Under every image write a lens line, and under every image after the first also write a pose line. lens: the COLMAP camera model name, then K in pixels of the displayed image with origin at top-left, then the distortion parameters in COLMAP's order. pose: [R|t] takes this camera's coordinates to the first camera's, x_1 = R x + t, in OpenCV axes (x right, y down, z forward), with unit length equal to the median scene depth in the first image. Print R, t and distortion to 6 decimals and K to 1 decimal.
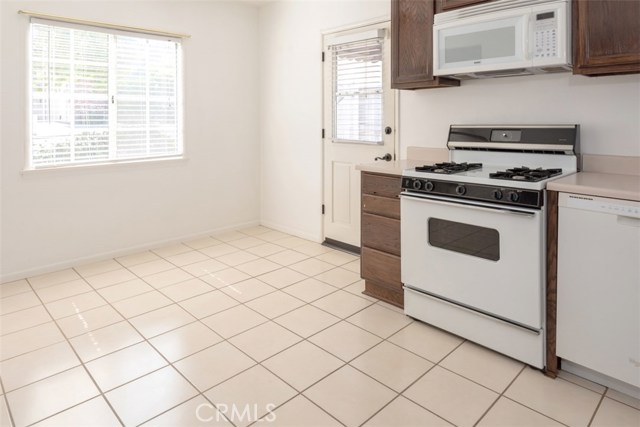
lens RADIAL K [[401.2, 0, 320.0], [0, 401.2, 213.5], [0, 0, 1]] dist [-0.001361, -0.001098]
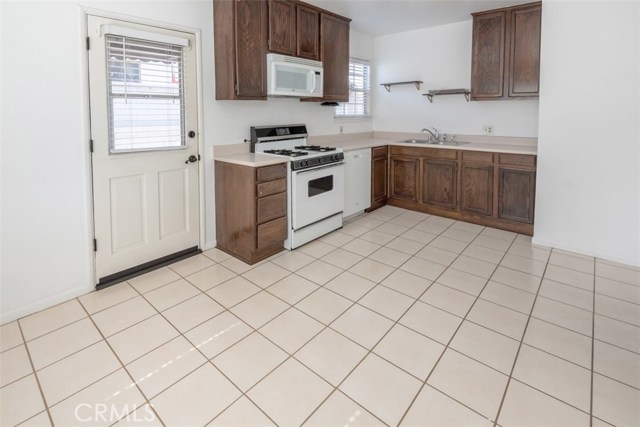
lens RADIAL K [[325.4, 0, 320.0], [0, 325.4, 213.5], [0, 0, 1]] dist [-0.001910, -0.001555]
pose [[-0.118335, -0.289256, 0.949909, -0.813289], [0.233656, 0.921658, 0.309761, -0.207938], [-0.965091, 0.258608, -0.041478, 0.776793]]
